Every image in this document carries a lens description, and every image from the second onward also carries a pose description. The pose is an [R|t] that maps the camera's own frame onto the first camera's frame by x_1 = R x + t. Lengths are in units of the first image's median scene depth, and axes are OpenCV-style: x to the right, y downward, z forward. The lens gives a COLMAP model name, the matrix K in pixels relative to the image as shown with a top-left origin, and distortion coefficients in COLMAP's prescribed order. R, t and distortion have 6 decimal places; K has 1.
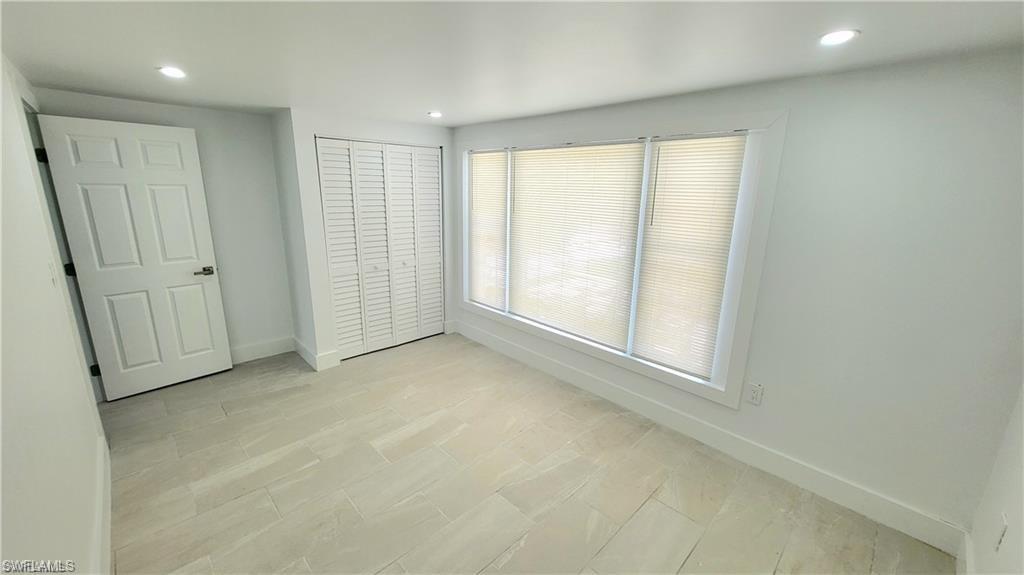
lens RADIAL K [[402.5, 0, 511.5], [0, 402.5, 287.8], [0, 0, 1]] dist [0.000265, -0.000437]
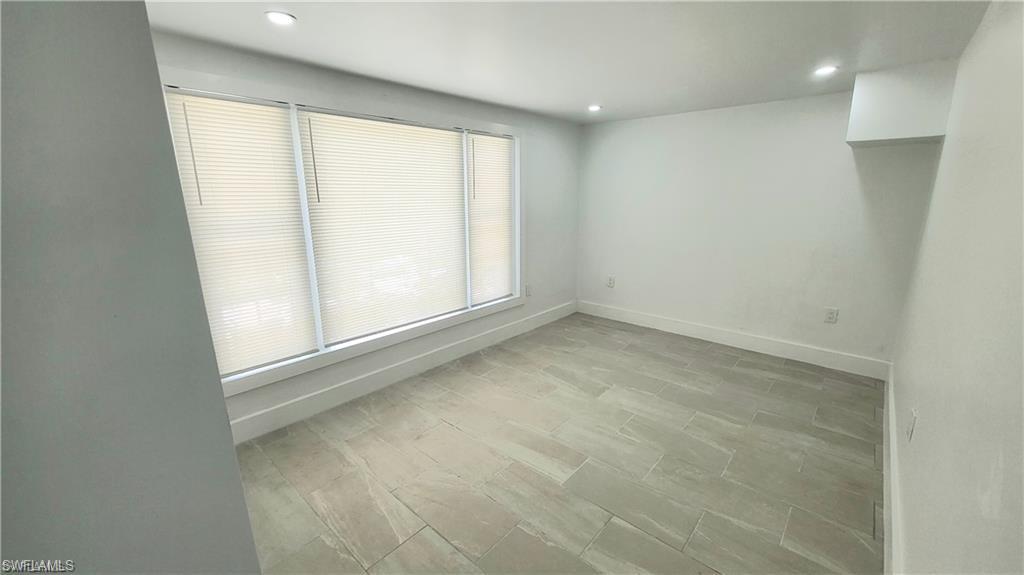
lens RADIAL K [[402.5, 0, 512.5], [0, 402.5, 286.2], [0, 0, 1]] dist [0.000265, -0.000437]
pose [[-0.074159, -0.243571, 0.967044, -0.977469], [0.246700, 0.935093, 0.254442, -0.193107], [-0.966250, 0.257439, -0.009256, 0.970470]]
